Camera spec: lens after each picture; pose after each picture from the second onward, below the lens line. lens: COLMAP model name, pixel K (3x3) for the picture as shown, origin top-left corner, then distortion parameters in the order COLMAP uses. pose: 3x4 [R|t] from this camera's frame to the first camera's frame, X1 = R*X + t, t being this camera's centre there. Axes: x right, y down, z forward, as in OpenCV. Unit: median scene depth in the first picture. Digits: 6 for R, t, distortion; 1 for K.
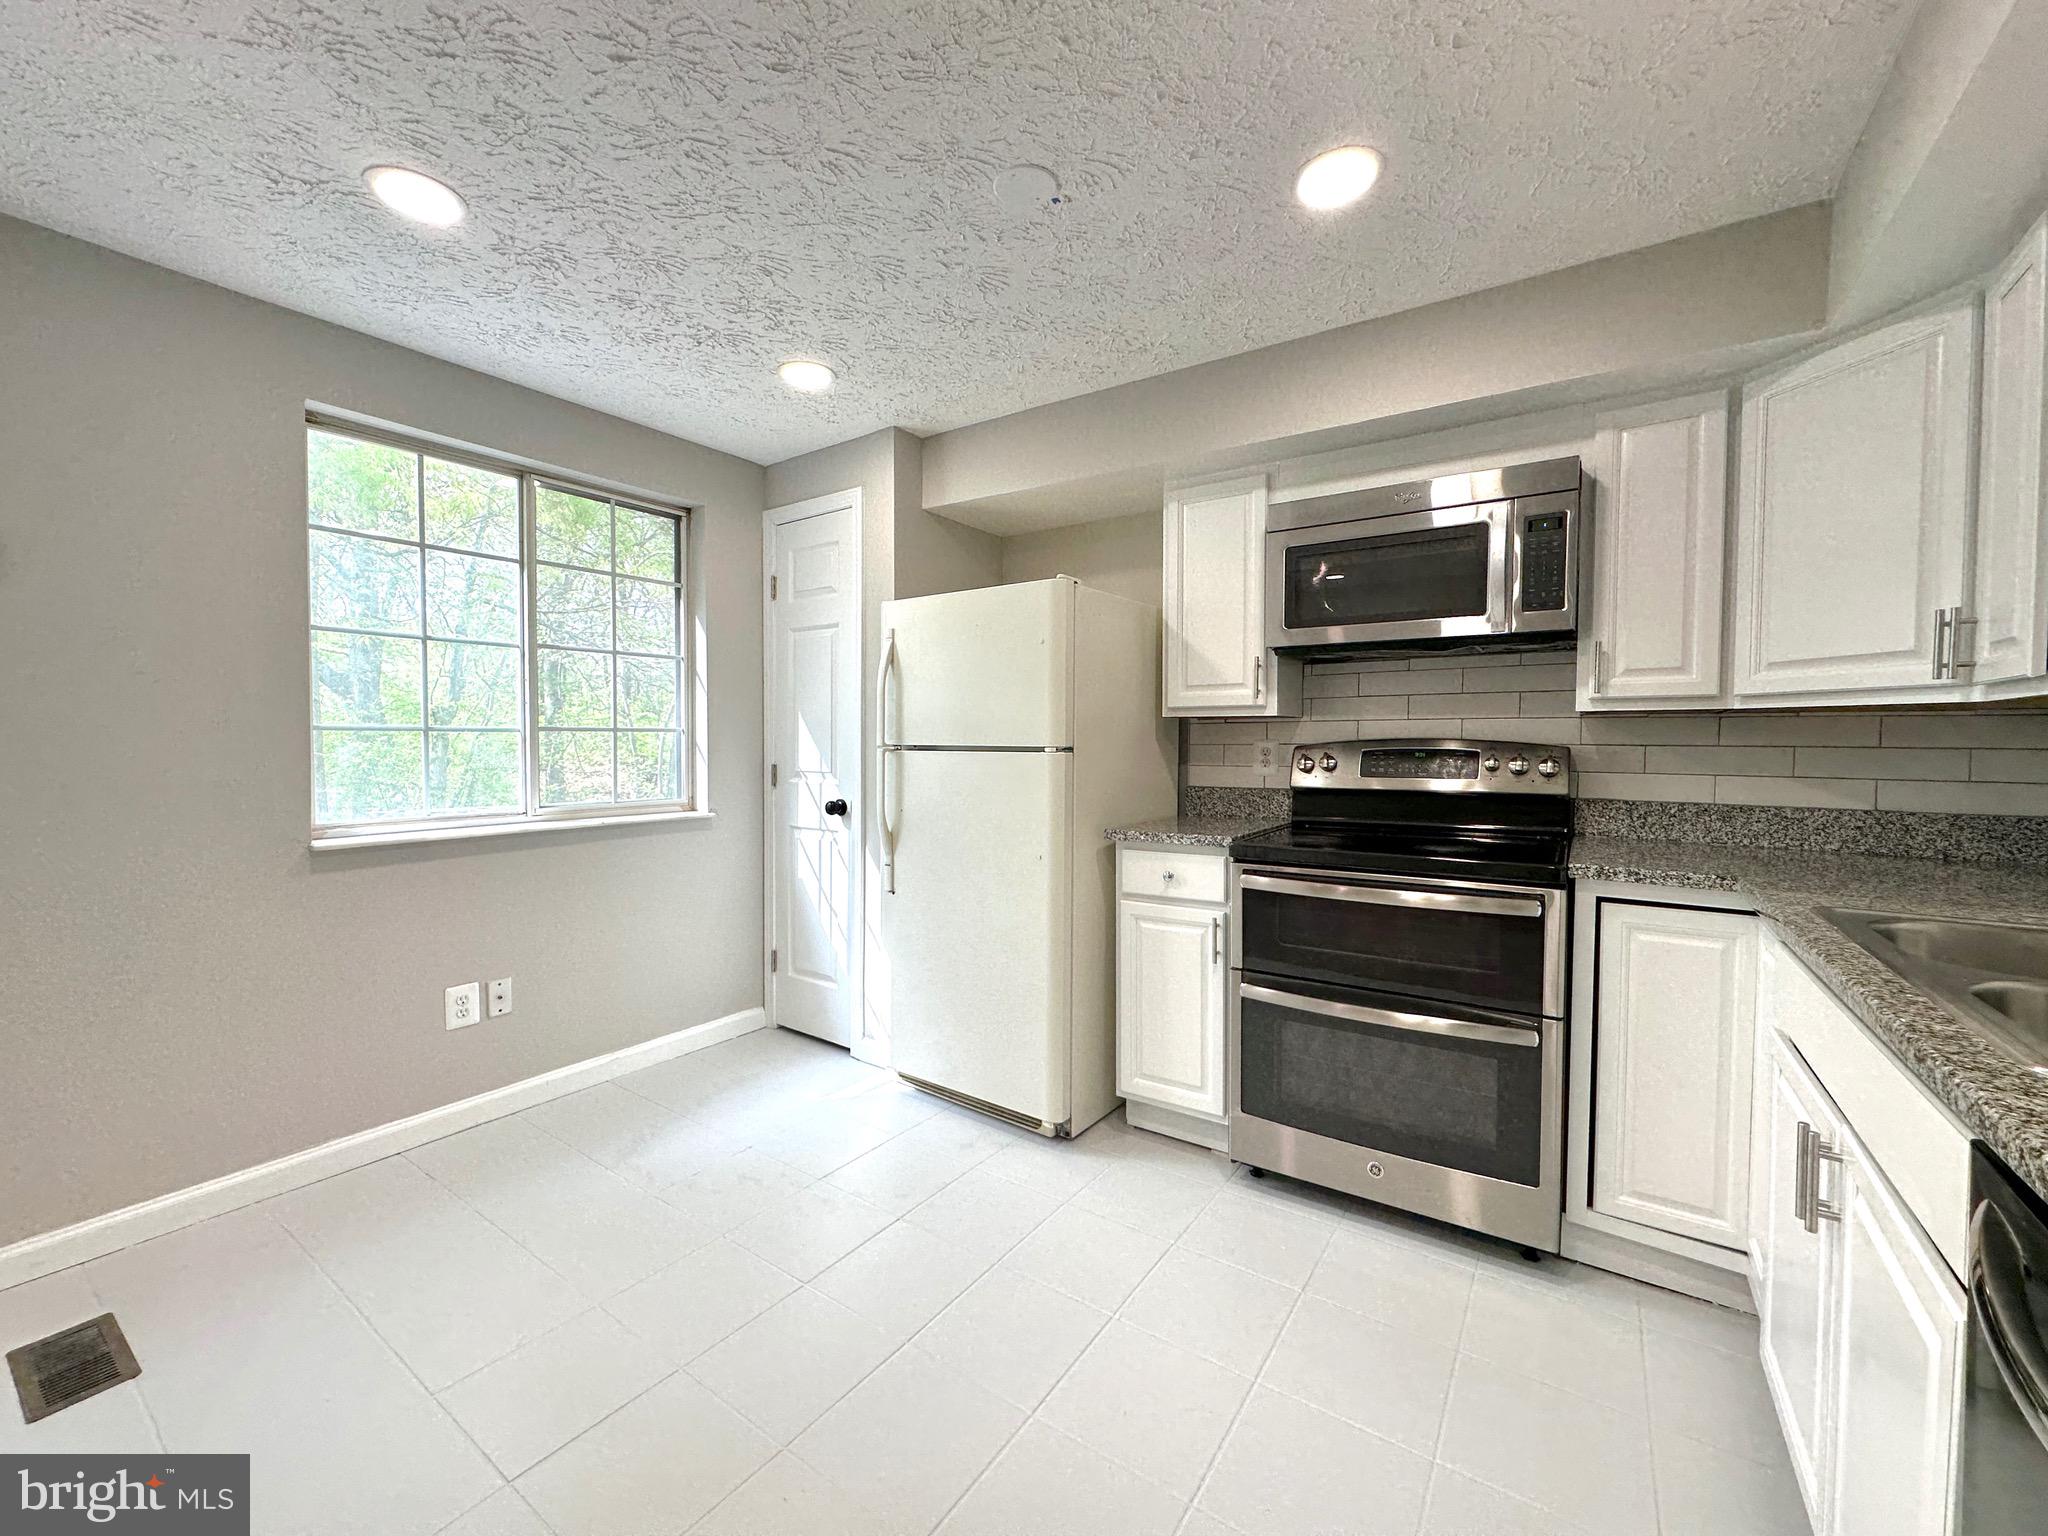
lens RADIAL K [[818.2, 0, 1023.2], [0, 818.2, 768.1], [0, 0, 1]] dist [-0.002710, 0.000107]
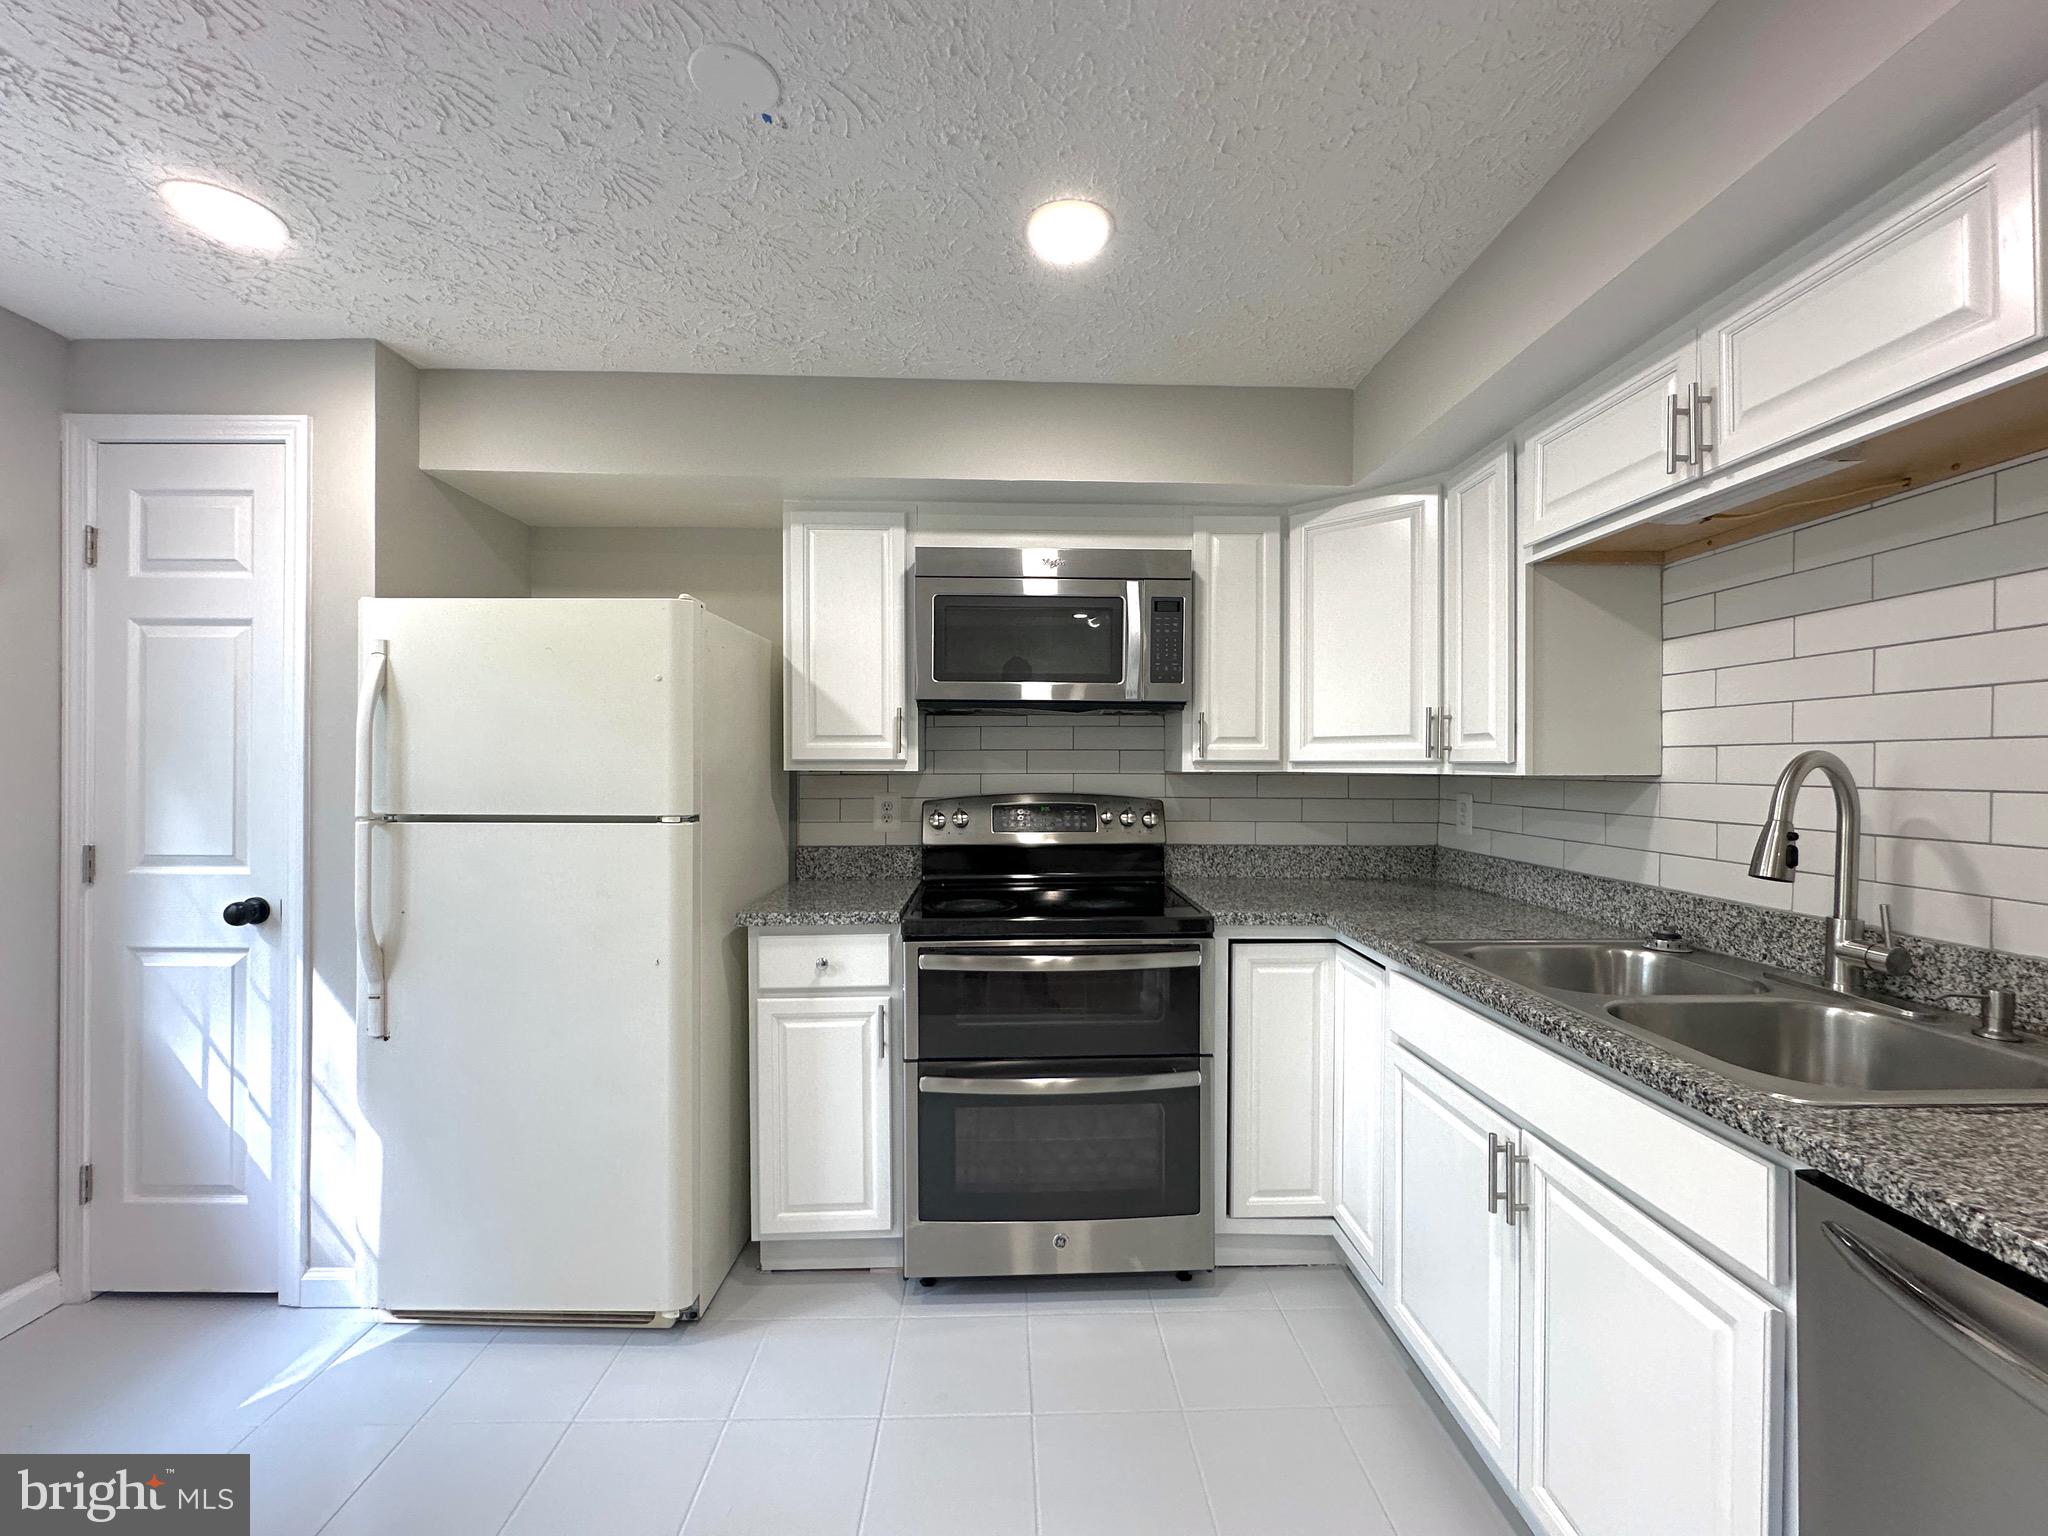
lens RADIAL K [[818.2, 0, 1023.2], [0, 818.2, 768.1], [0, 0, 1]] dist [-0.002710, 0.000107]
pose [[0.805966, -0.003527, 0.591951, -0.154104], [0.020601, 0.999544, -0.022093, -0.046838], [-0.591603, 0.030001, 0.805671, 0.184156]]
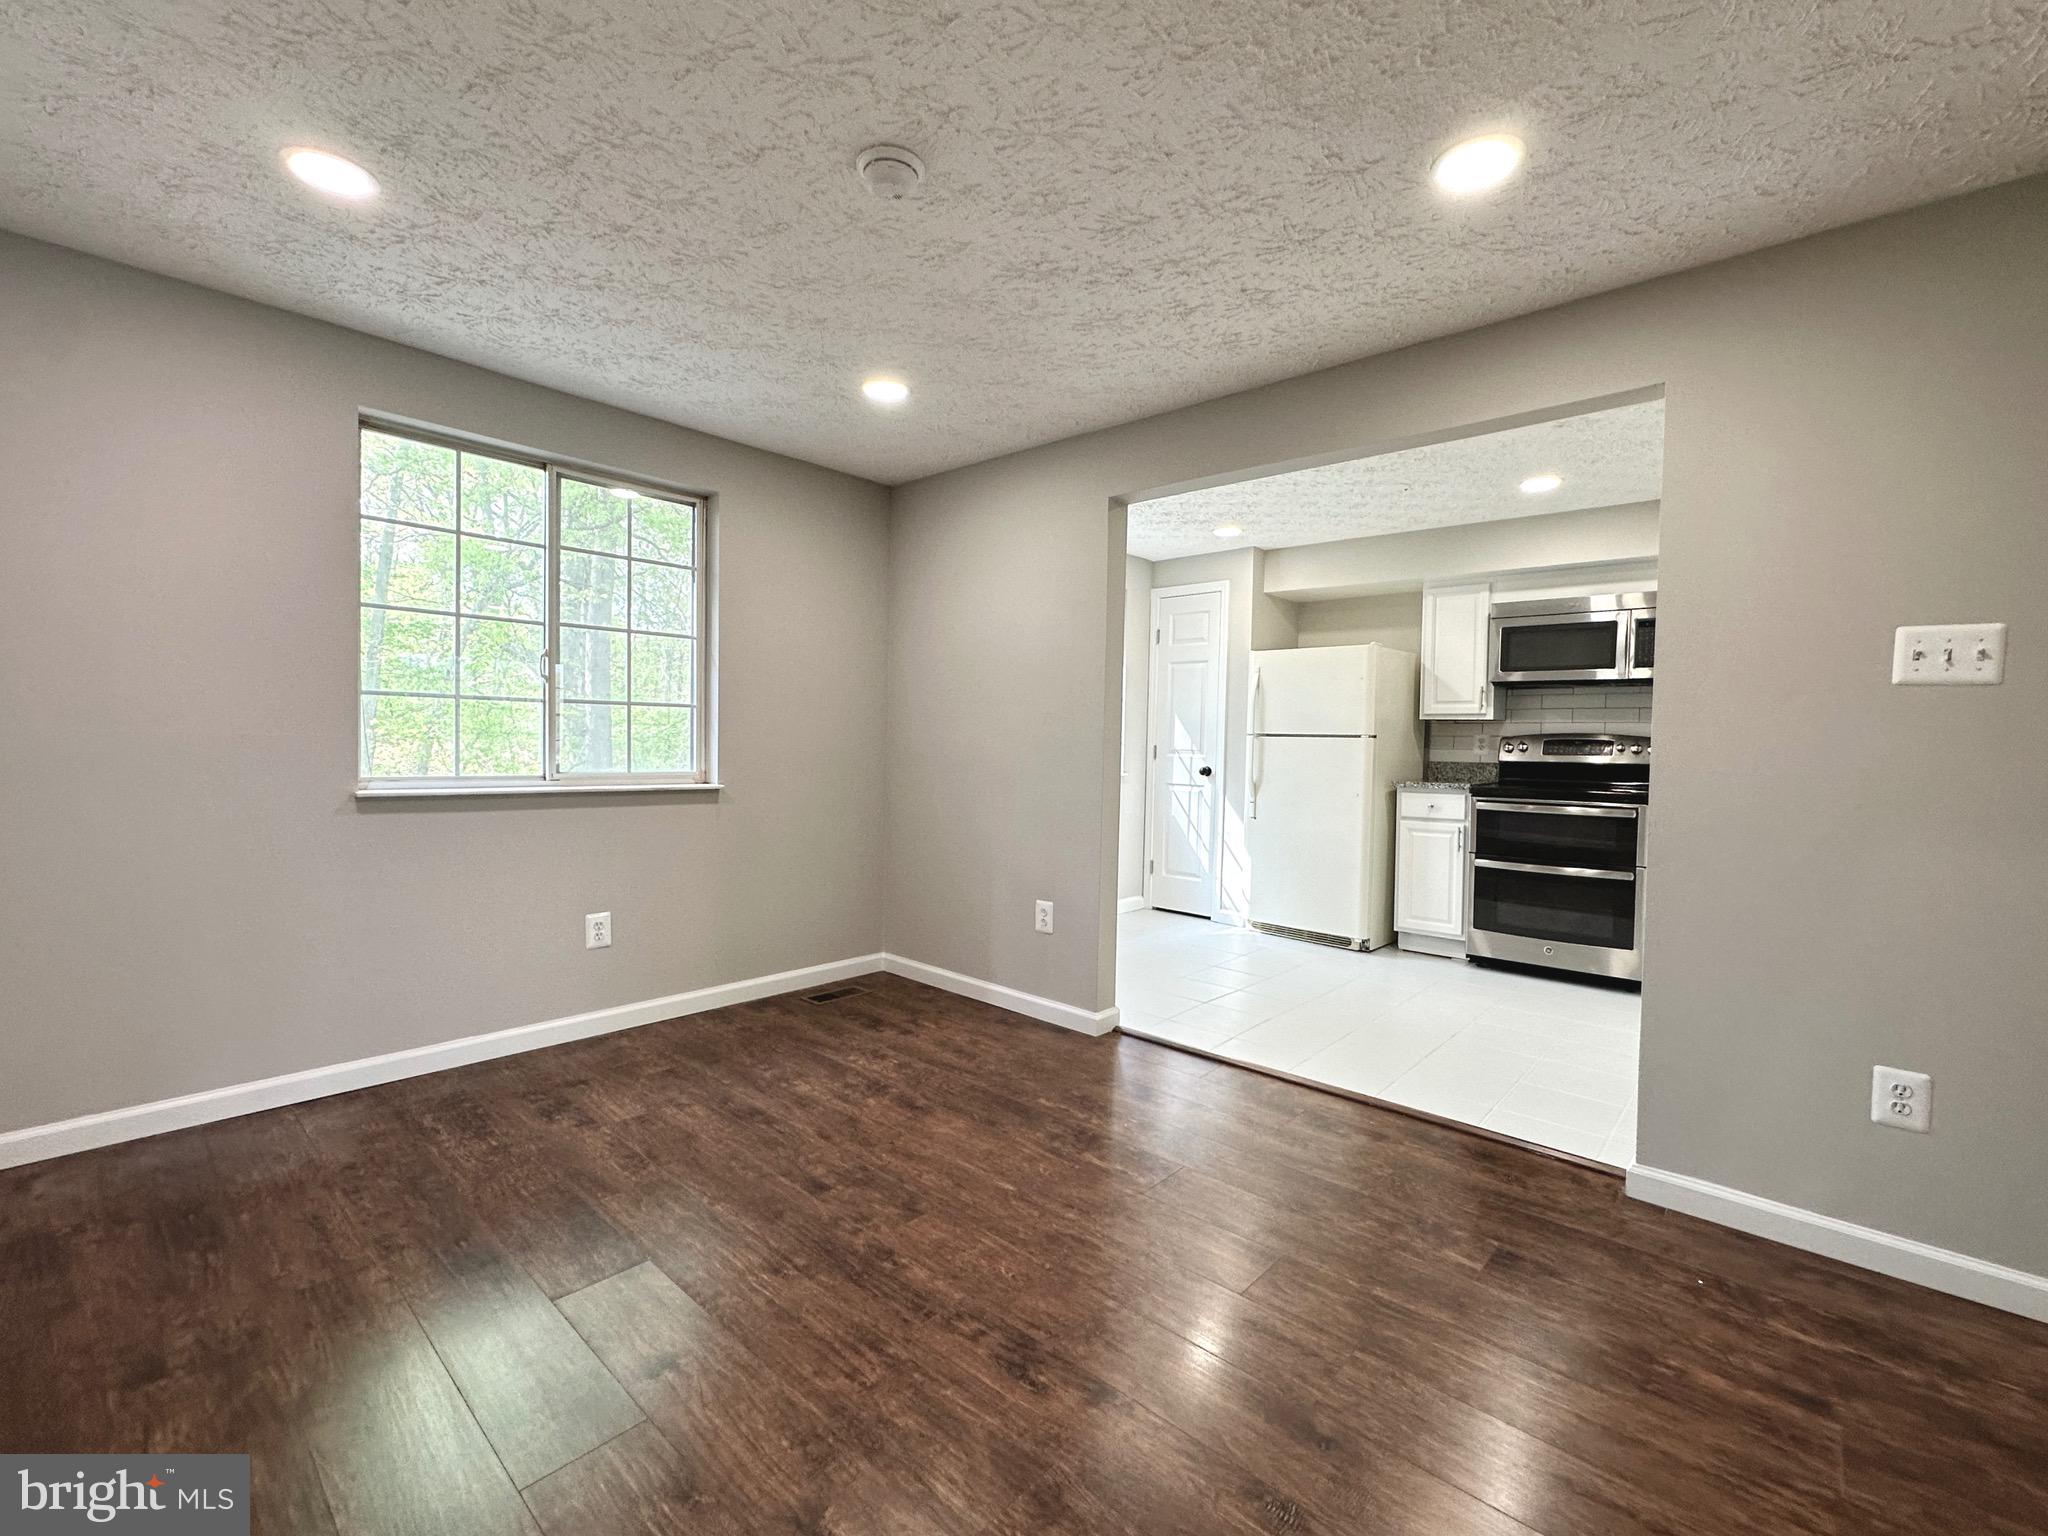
lens RADIAL K [[883.2, 0, 1024.0], [0, 883.2, 768.0], [0, 0, 1]] dist [-0.002328, 0.000188]
pose [[0.991776, 0.018910, -0.126578, -0.473297], [-0.019008, 0.999819, 0.000434, 0.061949], [0.126564, 0.001976, 0.991957, -1.068534]]
